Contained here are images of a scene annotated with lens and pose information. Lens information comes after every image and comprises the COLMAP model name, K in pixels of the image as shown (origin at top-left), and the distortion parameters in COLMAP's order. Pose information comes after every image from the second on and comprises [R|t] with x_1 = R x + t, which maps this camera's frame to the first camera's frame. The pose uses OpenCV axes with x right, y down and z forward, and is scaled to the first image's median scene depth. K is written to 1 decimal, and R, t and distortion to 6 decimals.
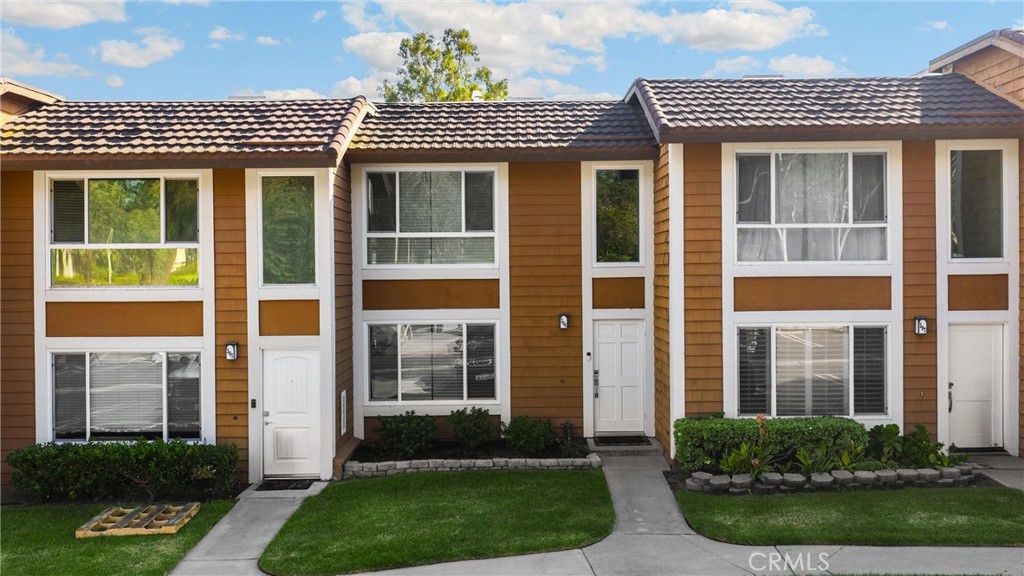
lens RADIAL K [[912.8, 0, 512.0], [0, 912.8, 288.0], [0, 0, 1]] dist [0.079859, -0.230310]
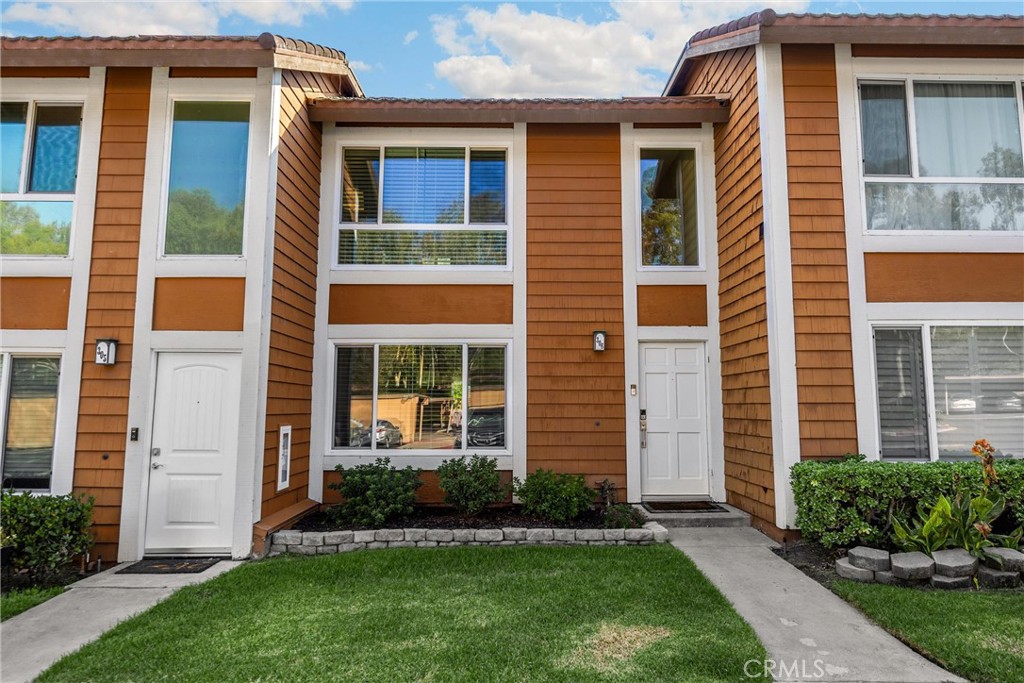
lens RADIAL K [[669.1, 0, 515.6], [0, 669.1, 329.5], [0, 0, 1]] dist [-0.006735, -0.001310]
pose [[0.999888, 0.011389, 0.009746, -0.018674], [-0.009944, 0.990493, -0.137206, 0.114105], [-0.011216, 0.137094, 0.990495, 0.519505]]
